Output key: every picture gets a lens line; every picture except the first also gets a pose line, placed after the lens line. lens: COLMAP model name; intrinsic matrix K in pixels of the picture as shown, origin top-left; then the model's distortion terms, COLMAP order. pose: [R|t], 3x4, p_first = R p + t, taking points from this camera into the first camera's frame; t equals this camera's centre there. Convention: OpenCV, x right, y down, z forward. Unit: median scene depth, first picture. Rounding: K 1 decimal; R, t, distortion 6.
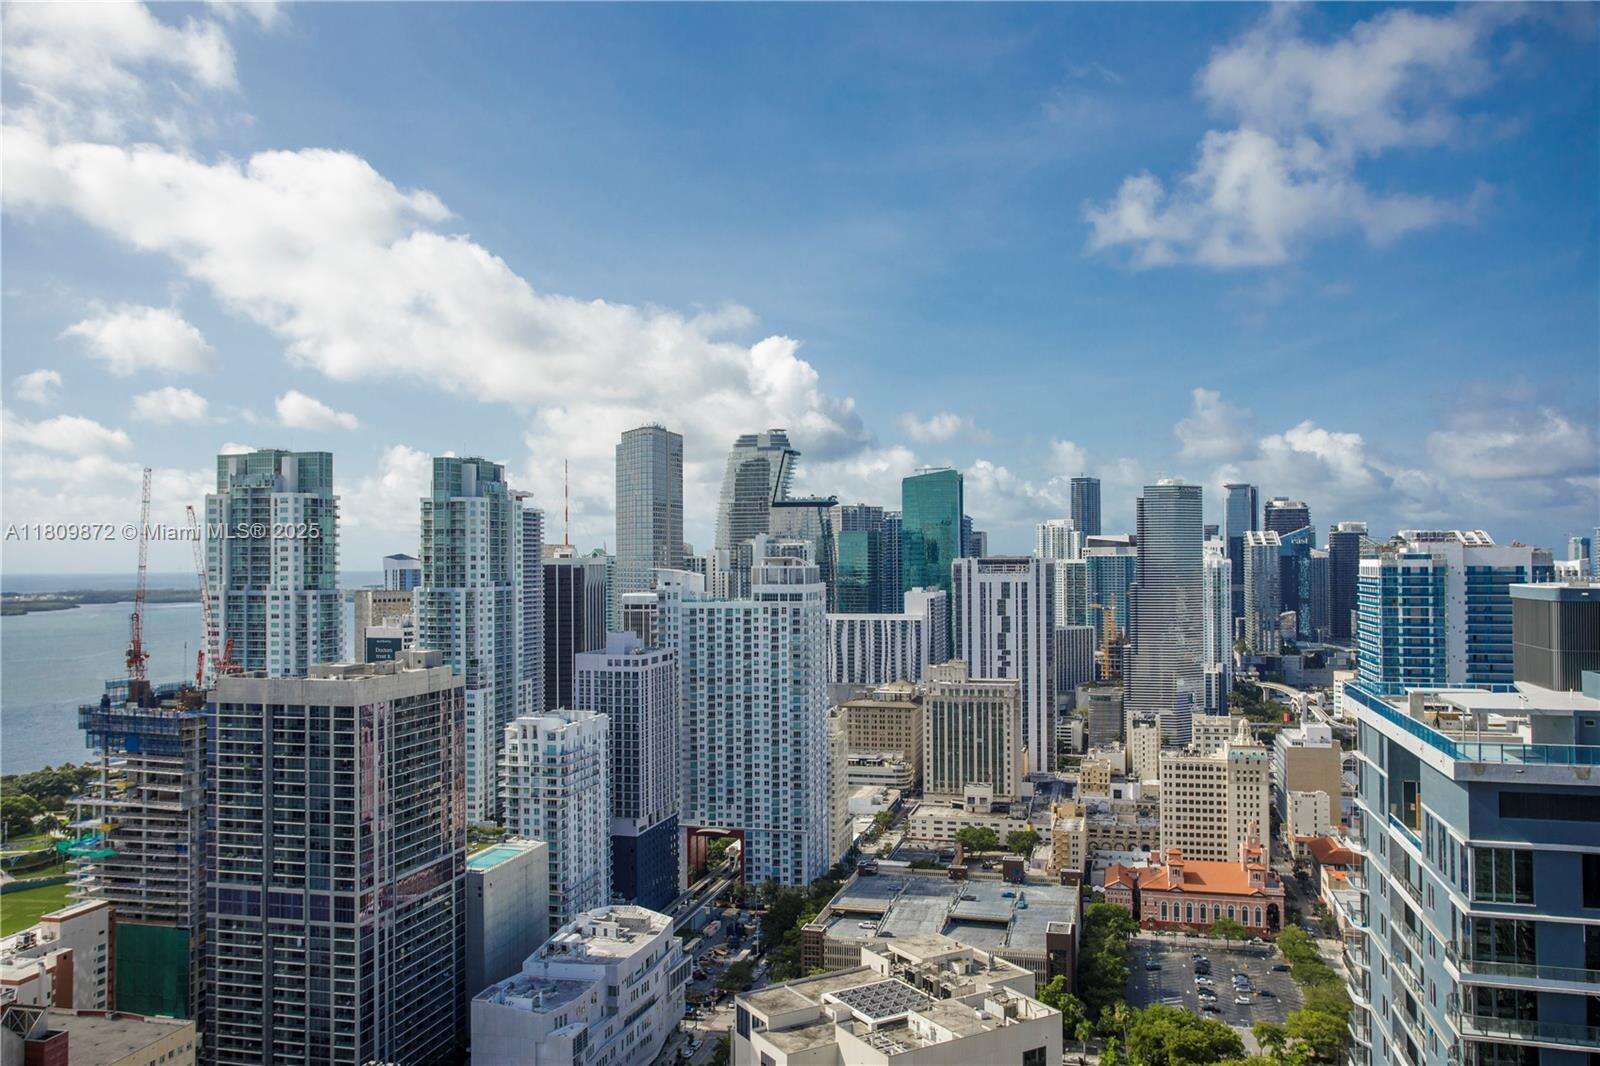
lens RADIAL K [[1238.0, 0, 798.9], [0, 1238.0, 531.1], [0, 0, 1]] dist [-0.013697, 0.041980]
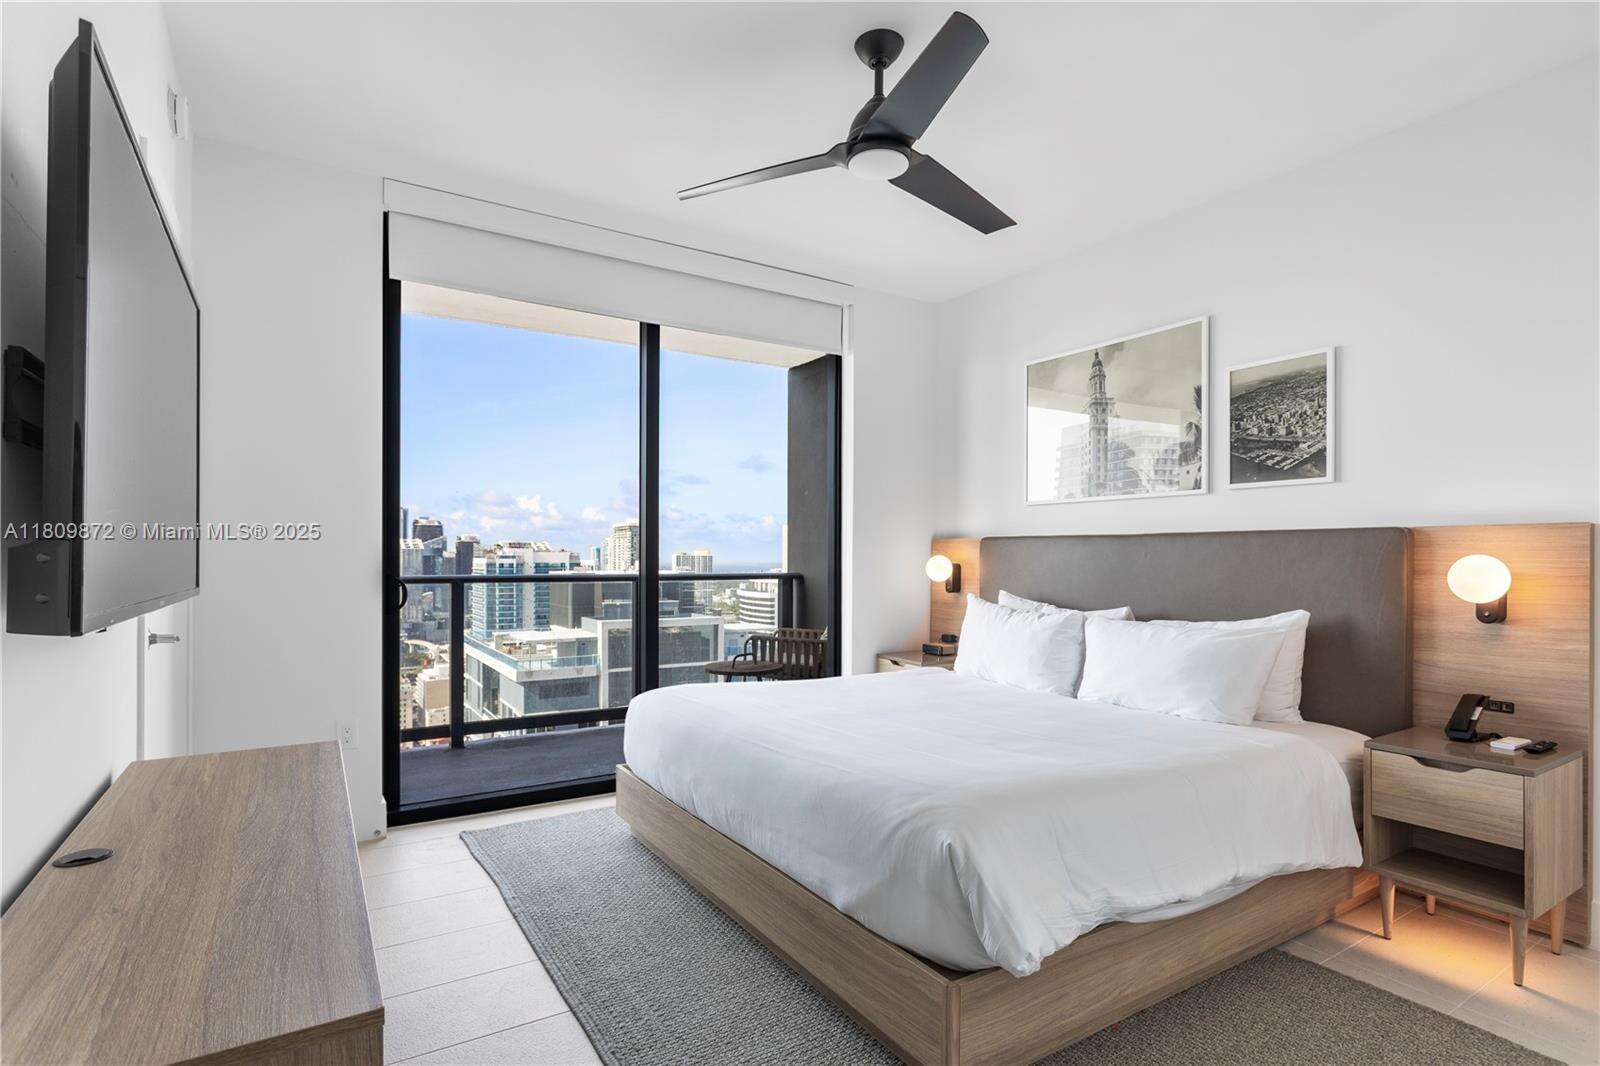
lens RADIAL K [[797.8, 0, 789.3], [0, 797.8, 558.3], [0, 0, 1]] dist [0.000203, -0.001597]
pose [[0.695511, 0.004763, 0.718500, -0.112867], [-0.021212, 0.999678, 0.013907, -0.003171], [-0.718203, -0.024913, 0.695388, -0.370934]]
